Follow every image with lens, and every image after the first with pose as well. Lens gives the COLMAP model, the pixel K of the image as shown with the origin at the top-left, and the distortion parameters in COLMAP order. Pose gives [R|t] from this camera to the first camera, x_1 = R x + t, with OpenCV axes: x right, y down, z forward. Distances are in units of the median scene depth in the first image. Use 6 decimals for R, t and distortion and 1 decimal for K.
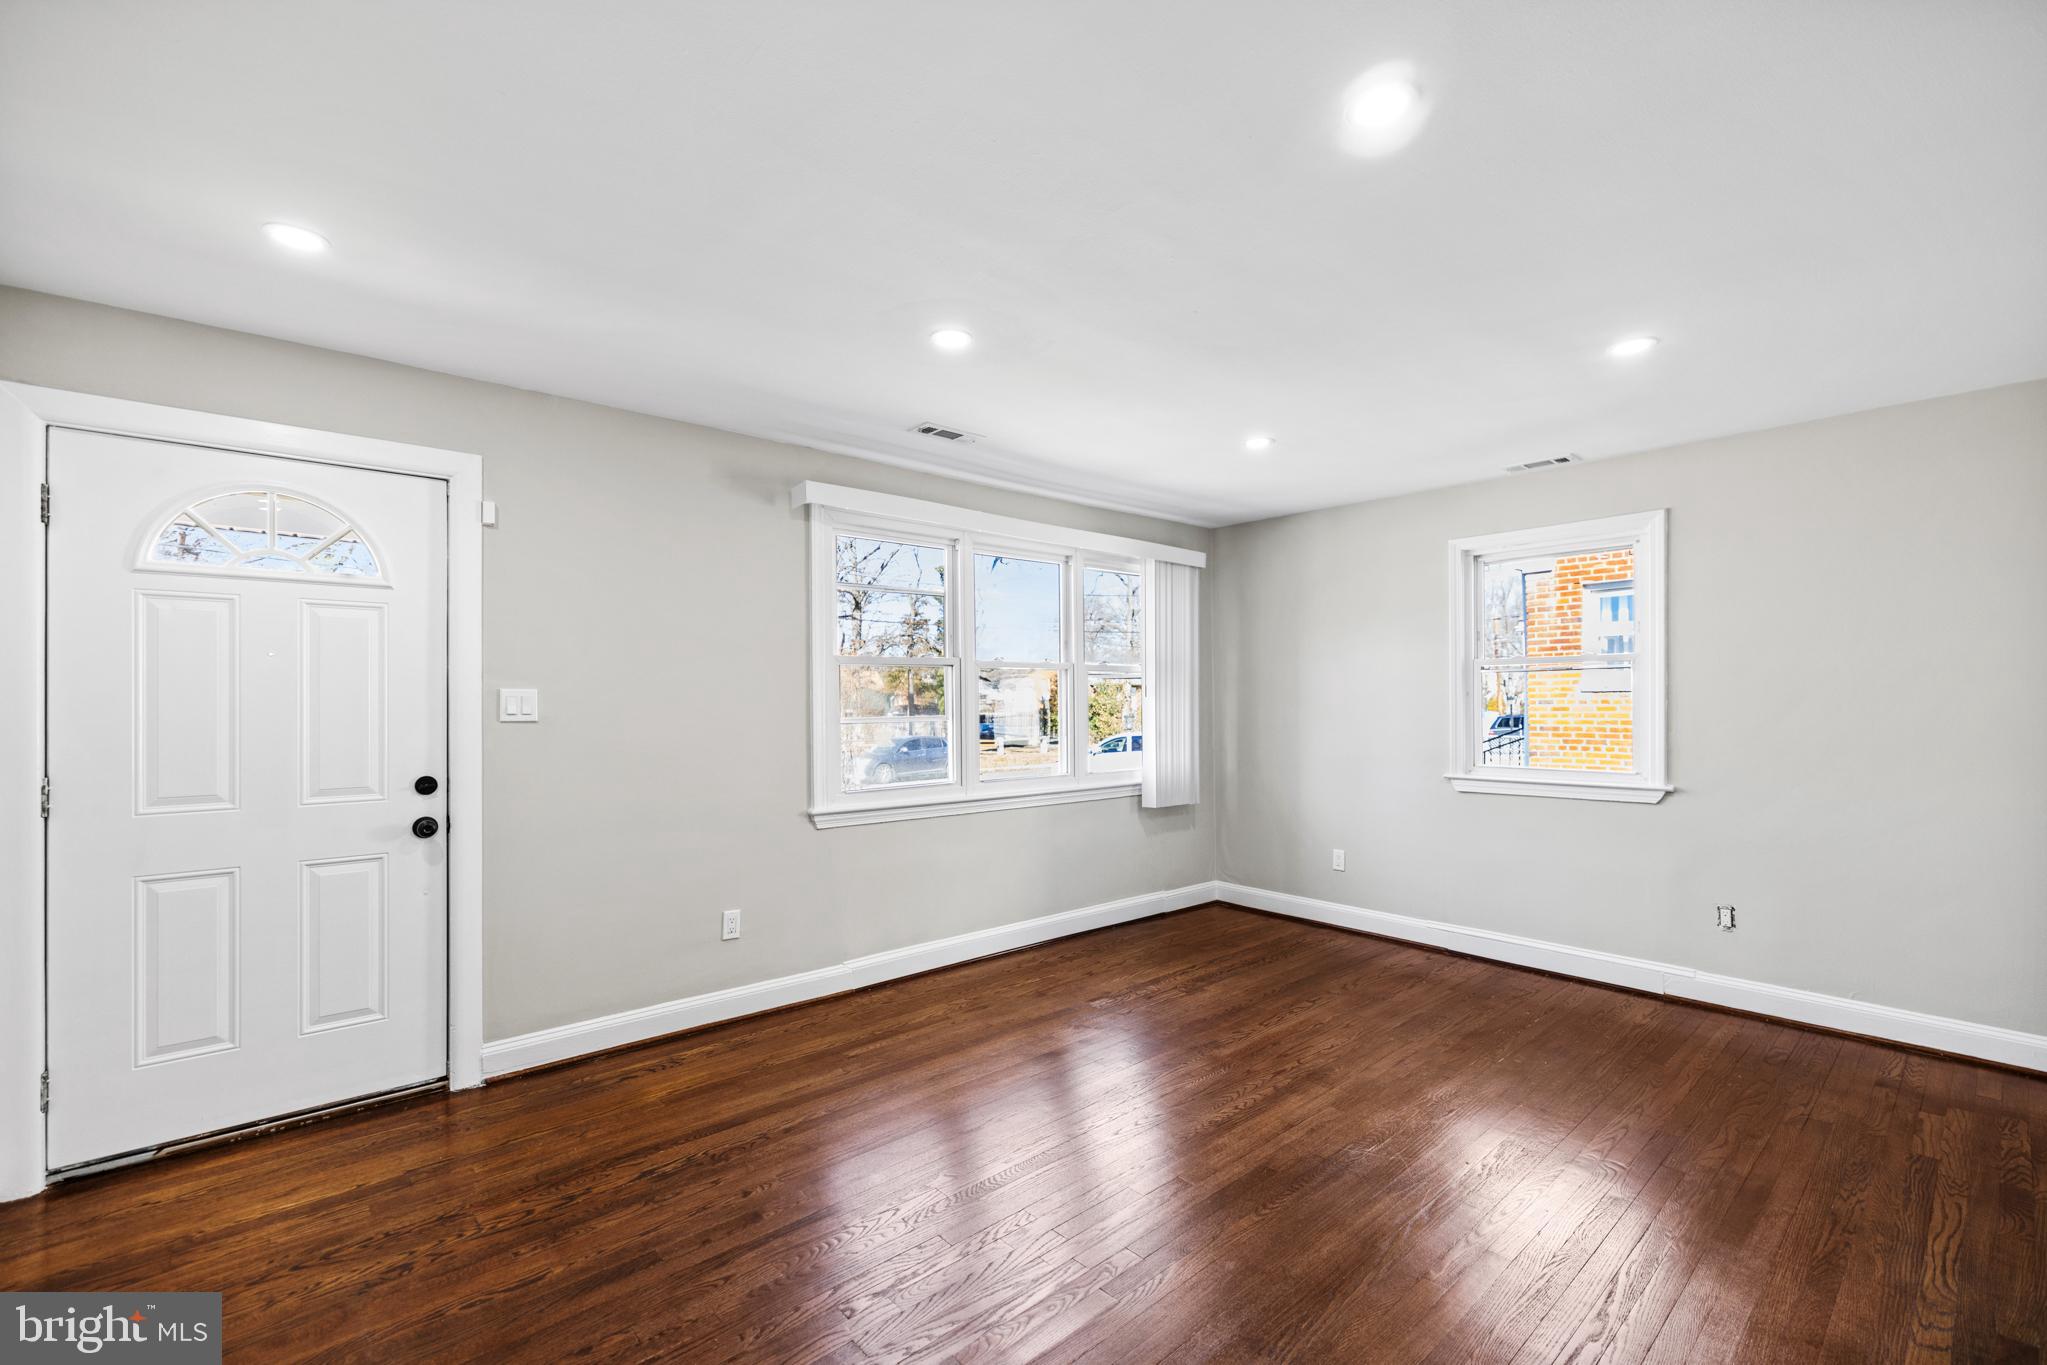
lens RADIAL K [[872.8, 0, 1018.2], [0, 872.8, 691.7], [0, 0, 1]] dist [0.003324, -0.000246]
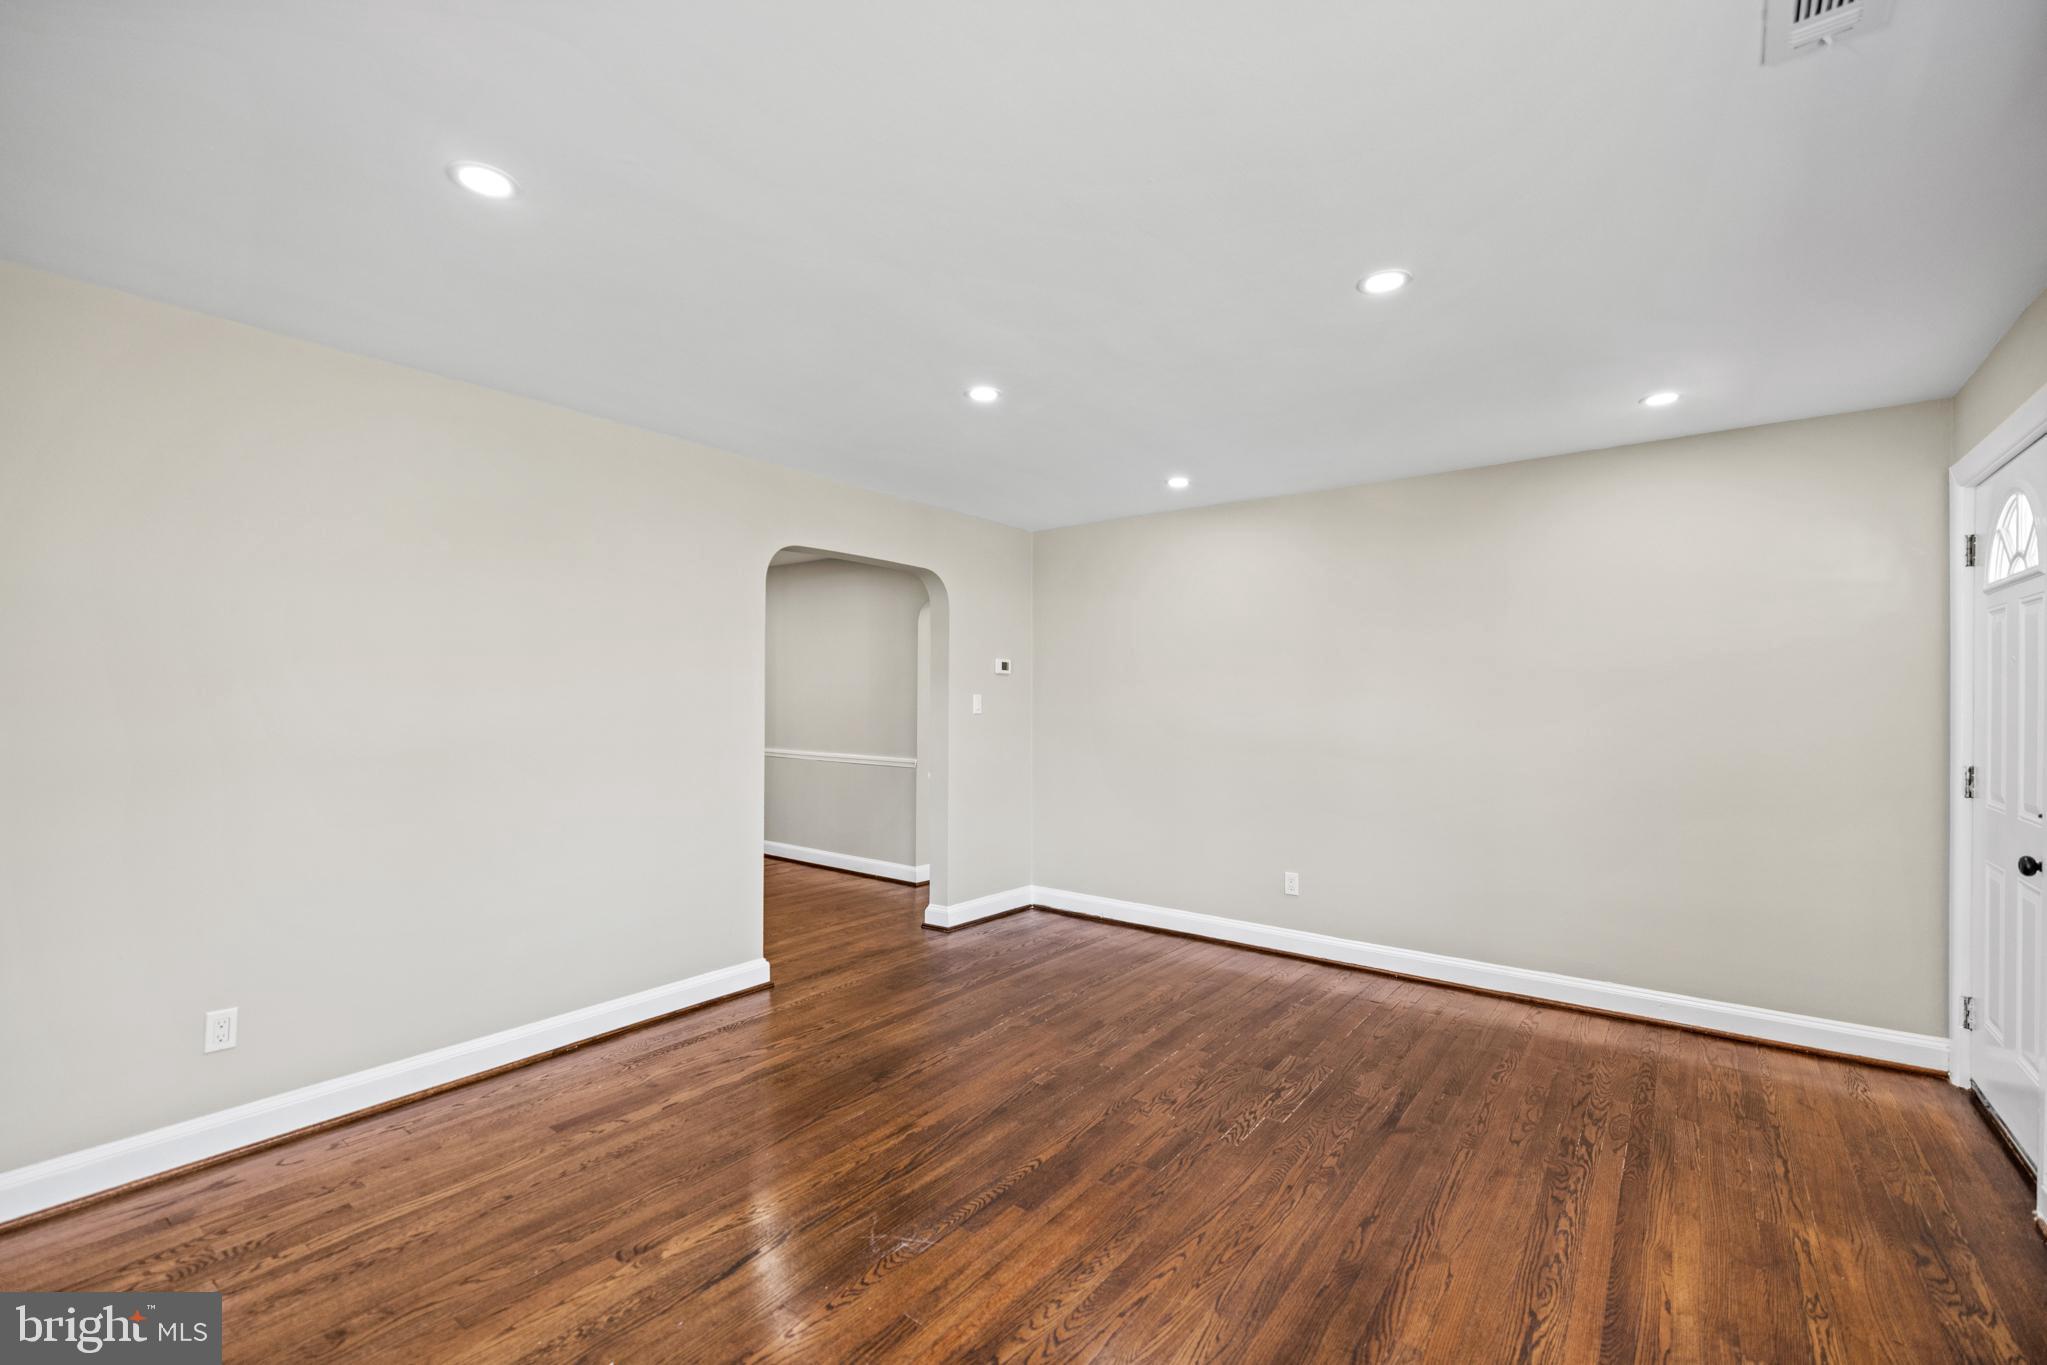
lens RADIAL K [[872.8, 0, 1015.2], [0, 872.8, 690.0], [0, 0, 1]] dist [0.003324, -0.000246]
pose [[-0.979173, -0.002347, -0.203014, 0.315837], [0.001587, 0.999814, -0.019215, 0.006561], [0.203021, -0.019137, -0.978987, 1.246209]]
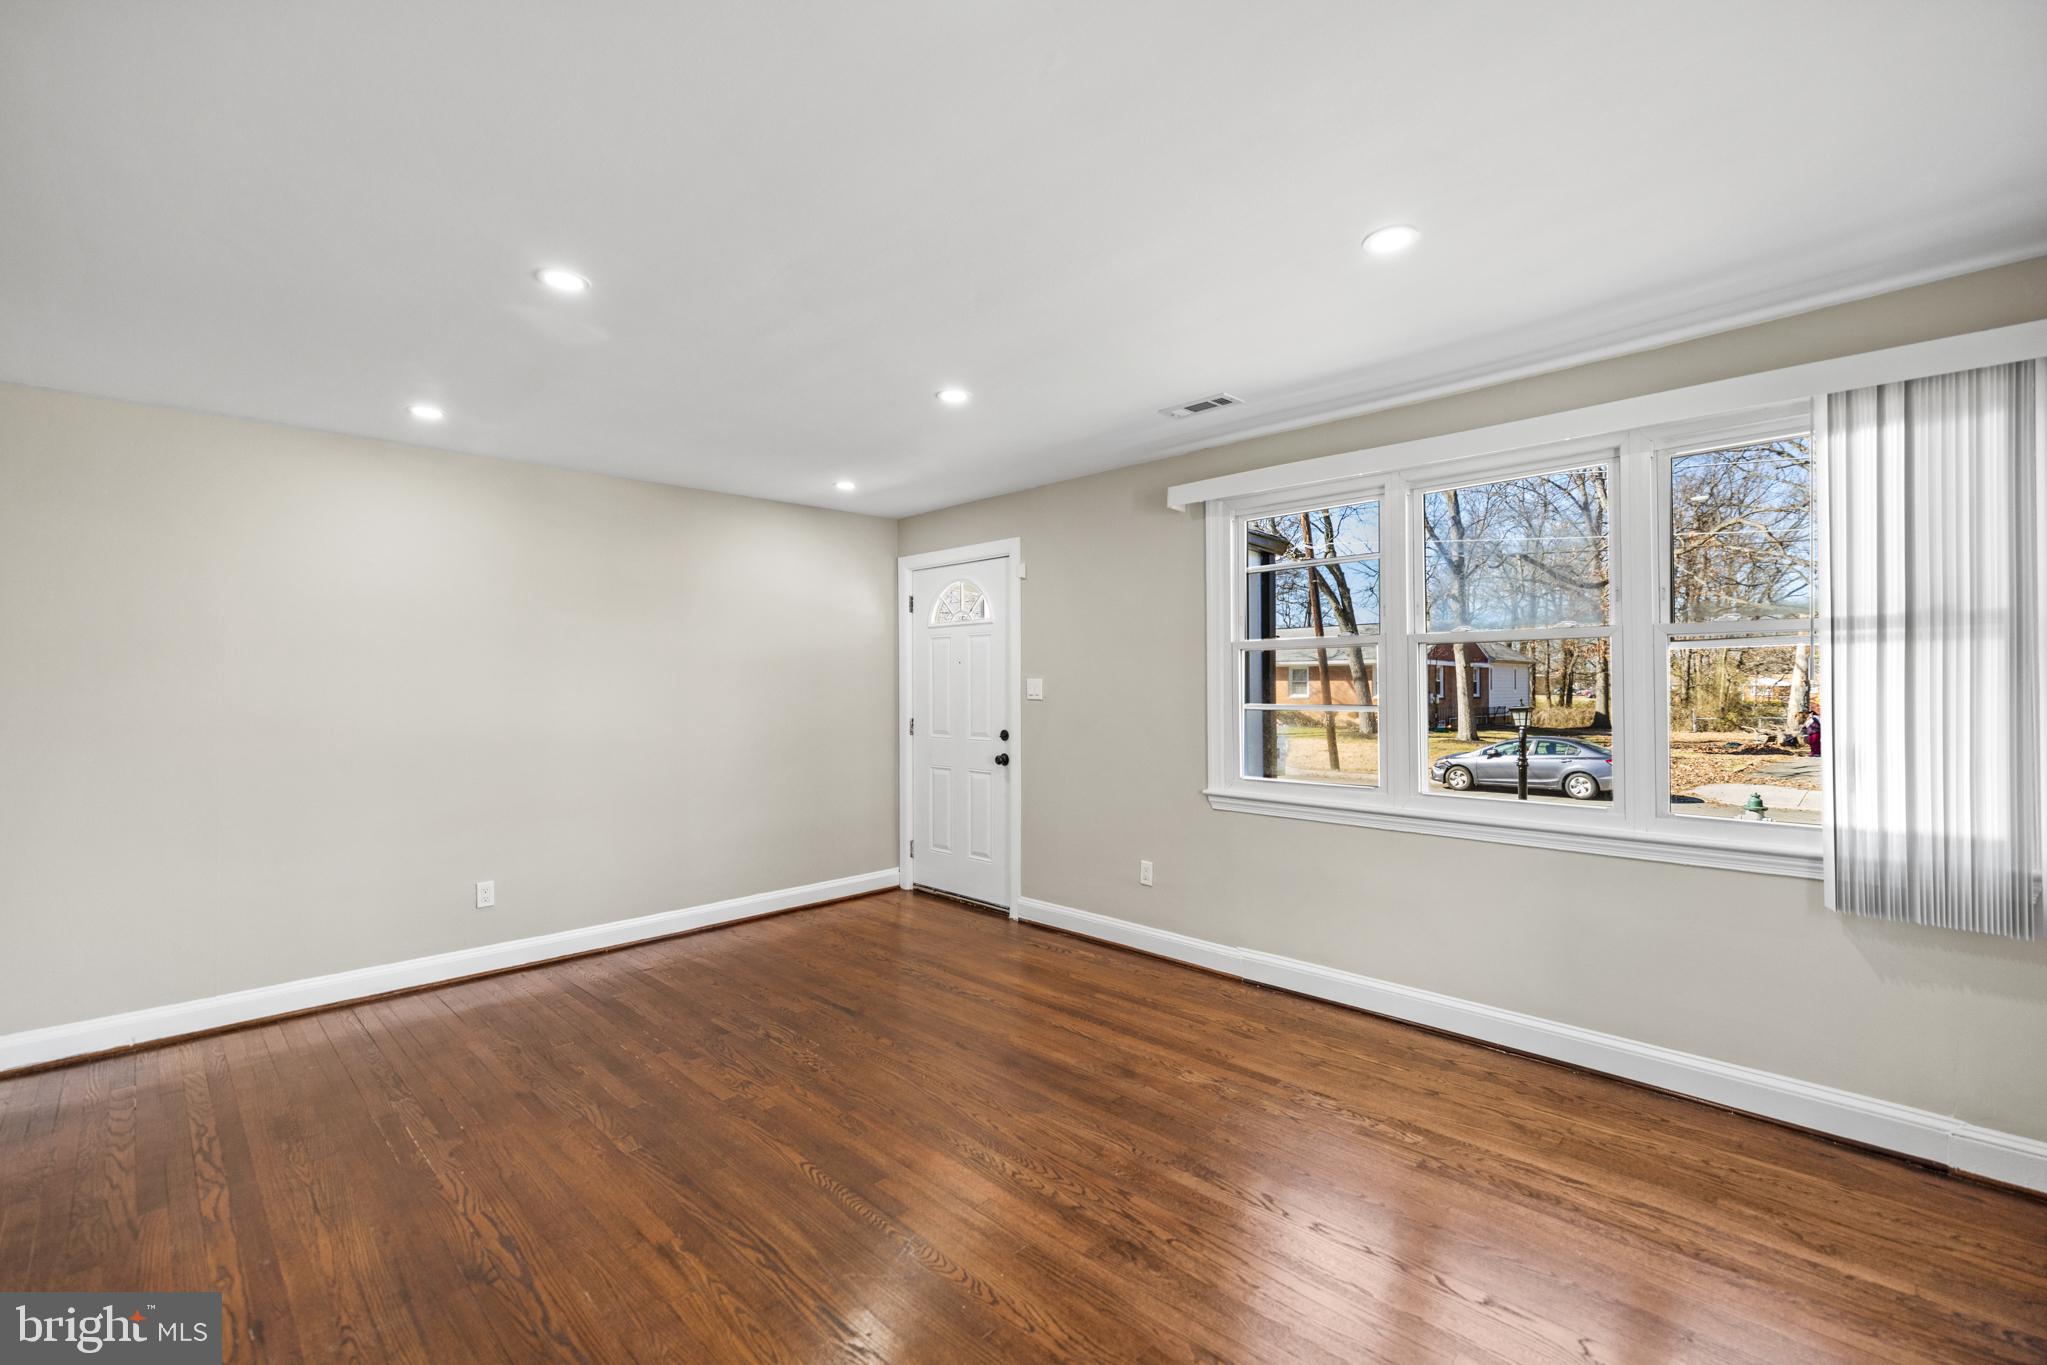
lens RADIAL K [[872.8, 0, 1013.2], [0, 872.8, 678.5], [0, 0, 1]] dist [0.003324, -0.000246]
pose [[0.071687, -0.002872, -0.997423, 0.817692], [0.013635, 0.999905, -0.001899, -0.001404], [0.997334, -0.013464, 0.071720, 0.701494]]
